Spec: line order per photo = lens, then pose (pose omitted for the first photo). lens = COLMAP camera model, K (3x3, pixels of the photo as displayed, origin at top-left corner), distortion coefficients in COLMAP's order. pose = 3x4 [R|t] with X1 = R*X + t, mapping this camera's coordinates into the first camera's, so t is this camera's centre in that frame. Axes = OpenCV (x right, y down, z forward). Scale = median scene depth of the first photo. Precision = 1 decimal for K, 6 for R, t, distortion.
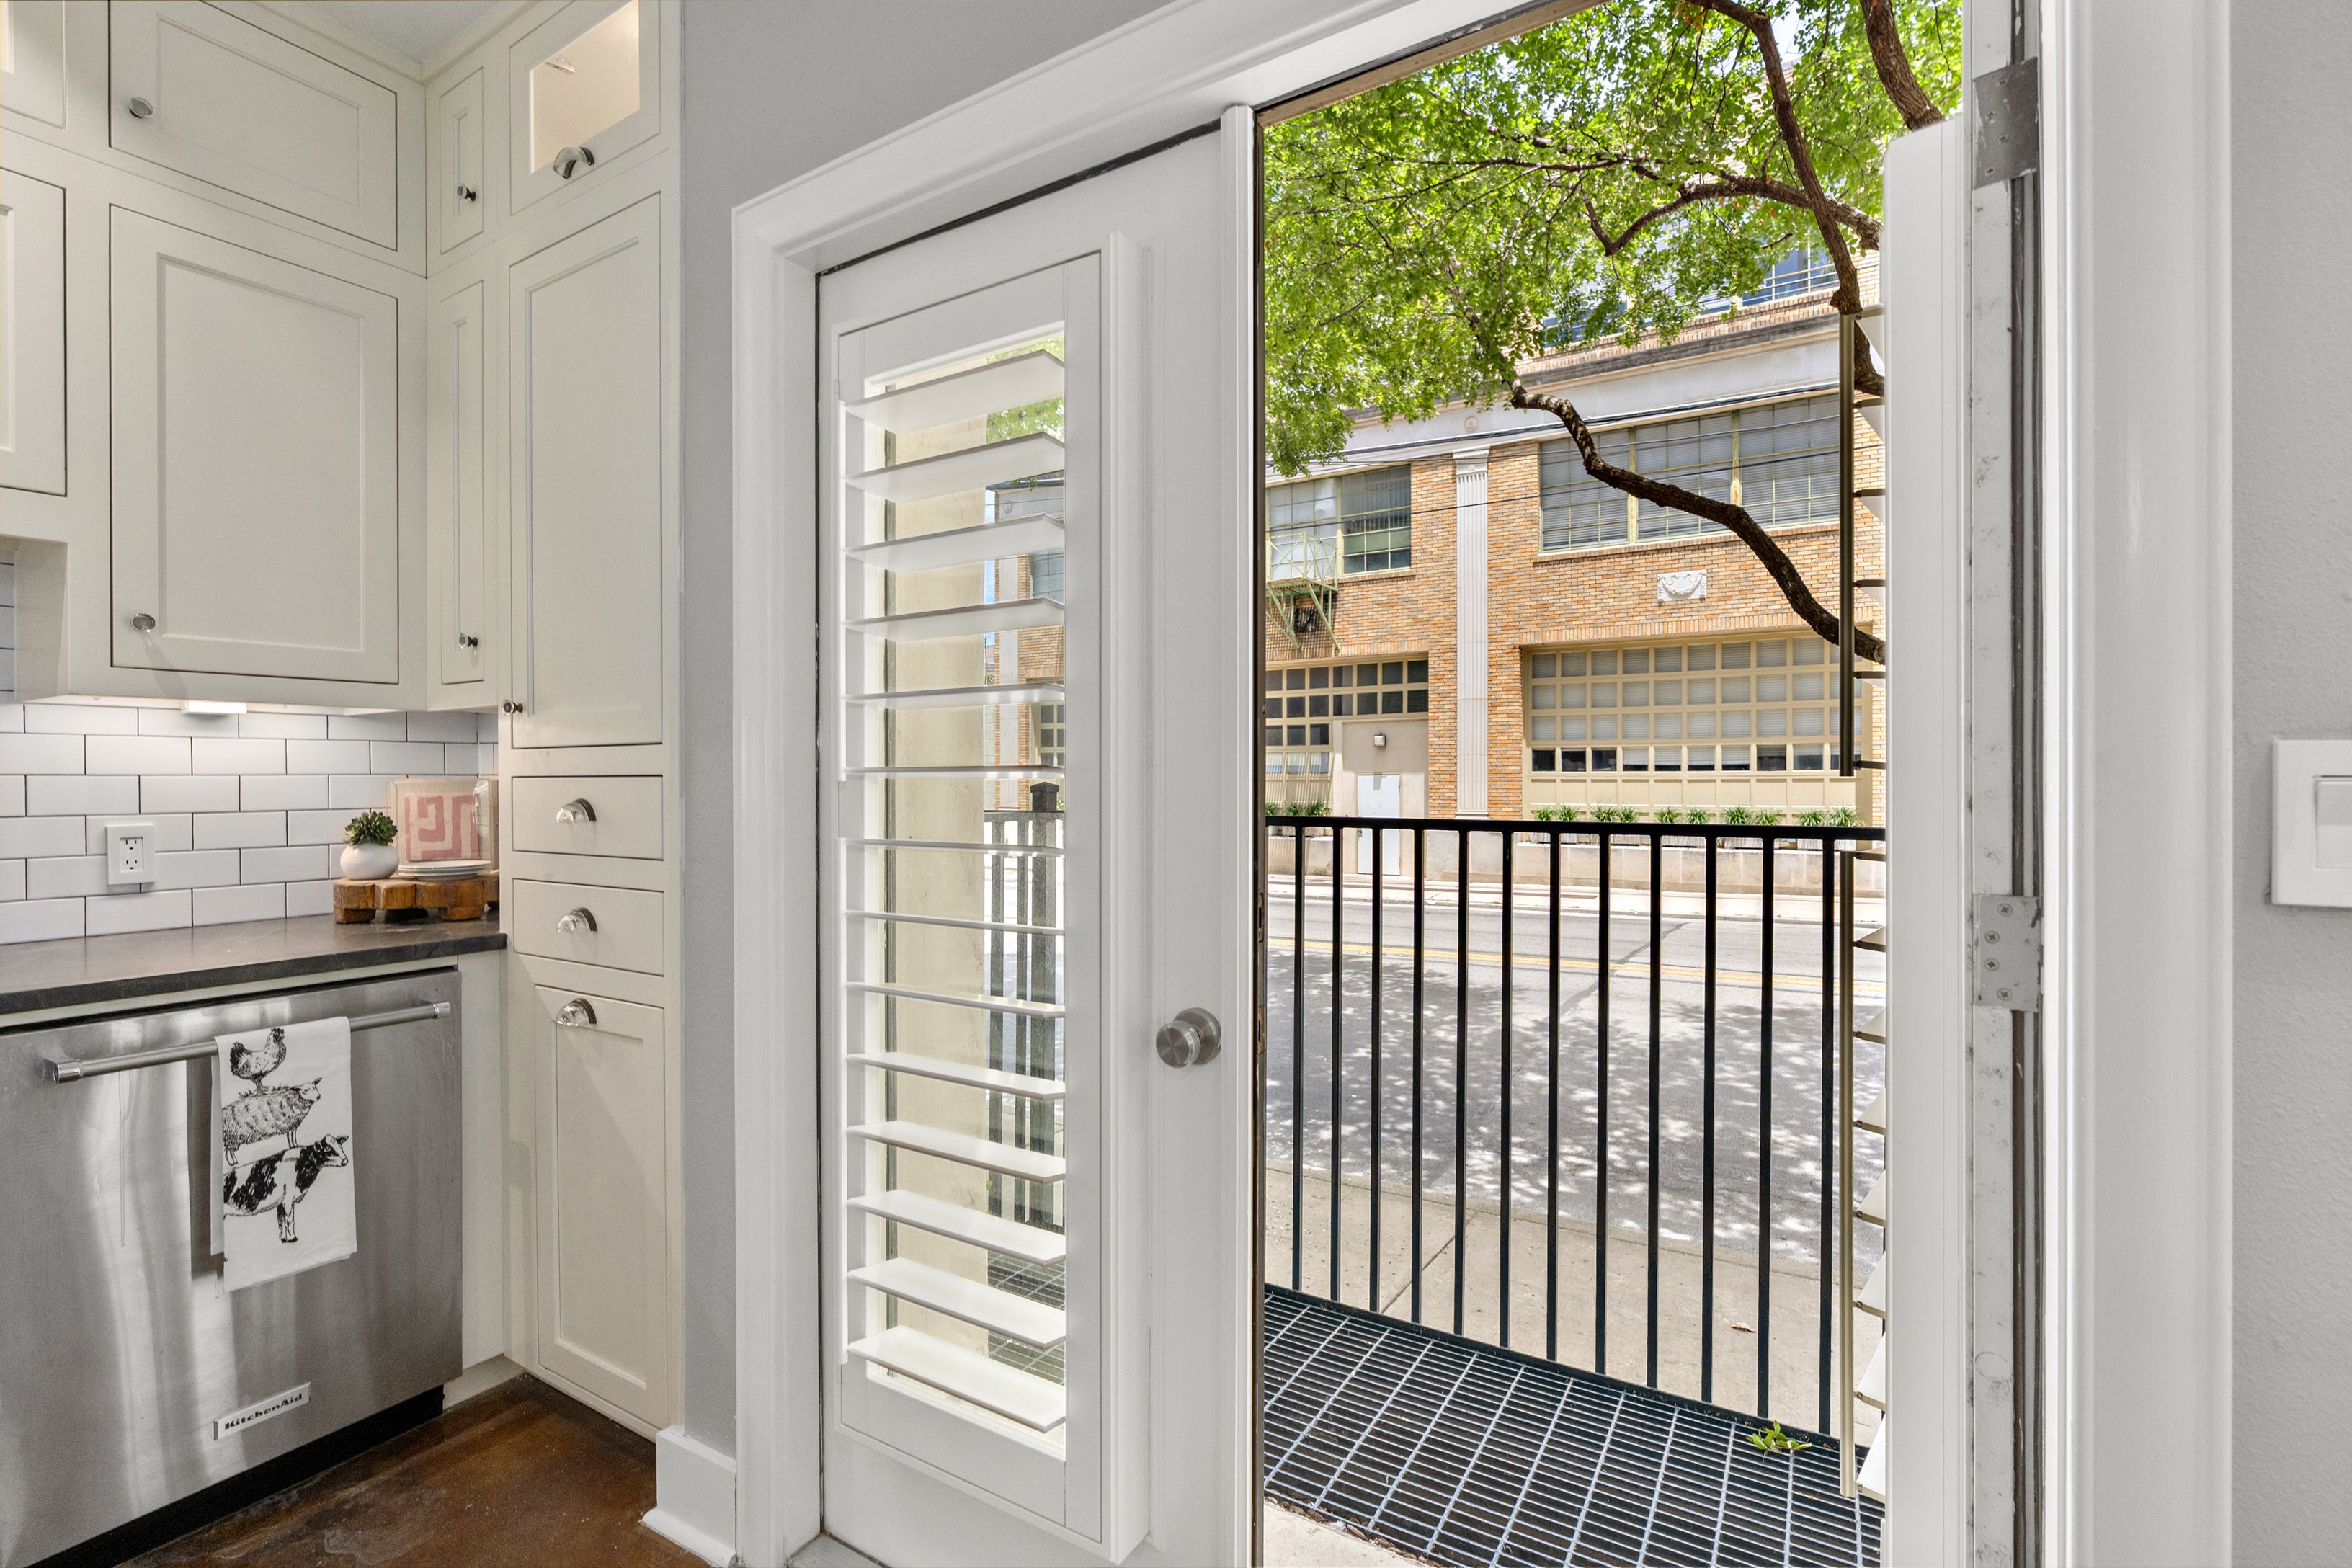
lens RADIAL K [[1069.9, 0, 1166.9], [0, 1069.9, 781.3], [0, 0, 1]] dist [-0.008601, 0.003268]
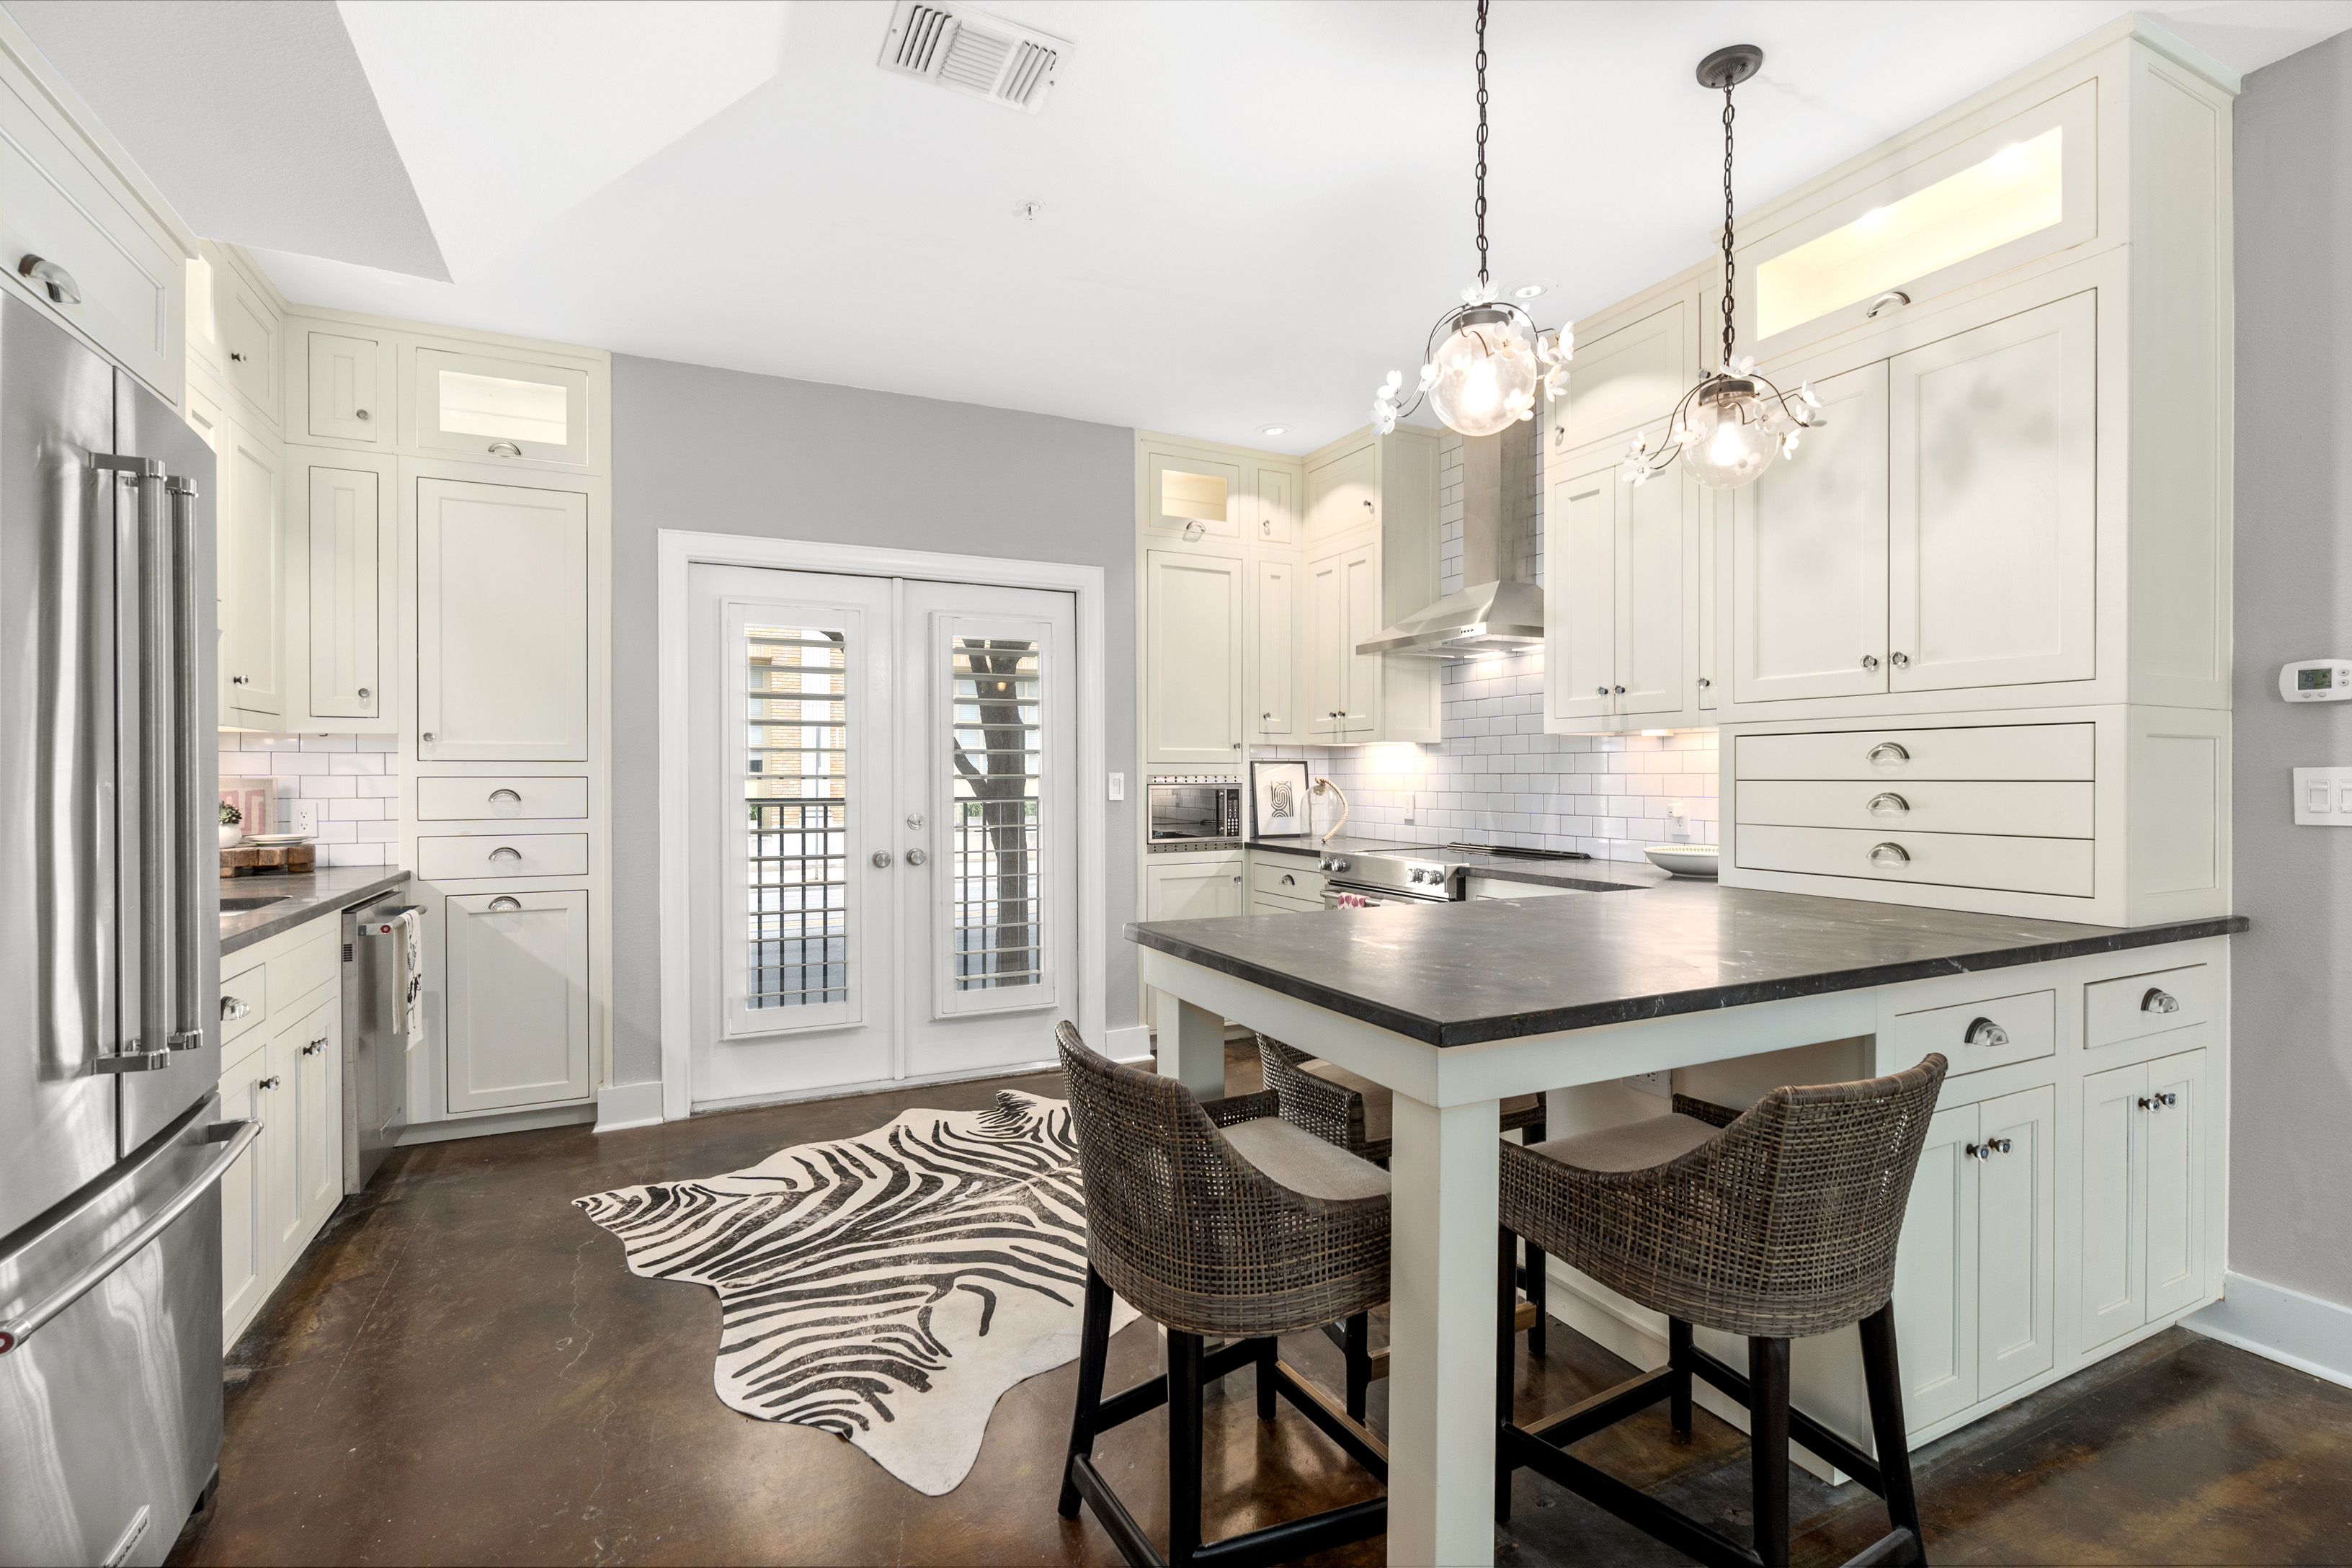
lens RADIAL K [[1069.9, 0, 1179.9], [0, 1069.9, 786.4], [0, 0, 1]] dist [-0.008601, 0.003268]
pose [[0.526821, -0.003254, 0.849970, -1.647424], [0.001410, 0.999995, 0.002955, 0.007018], [-0.849975, -0.000358, 0.526822, -1.069467]]
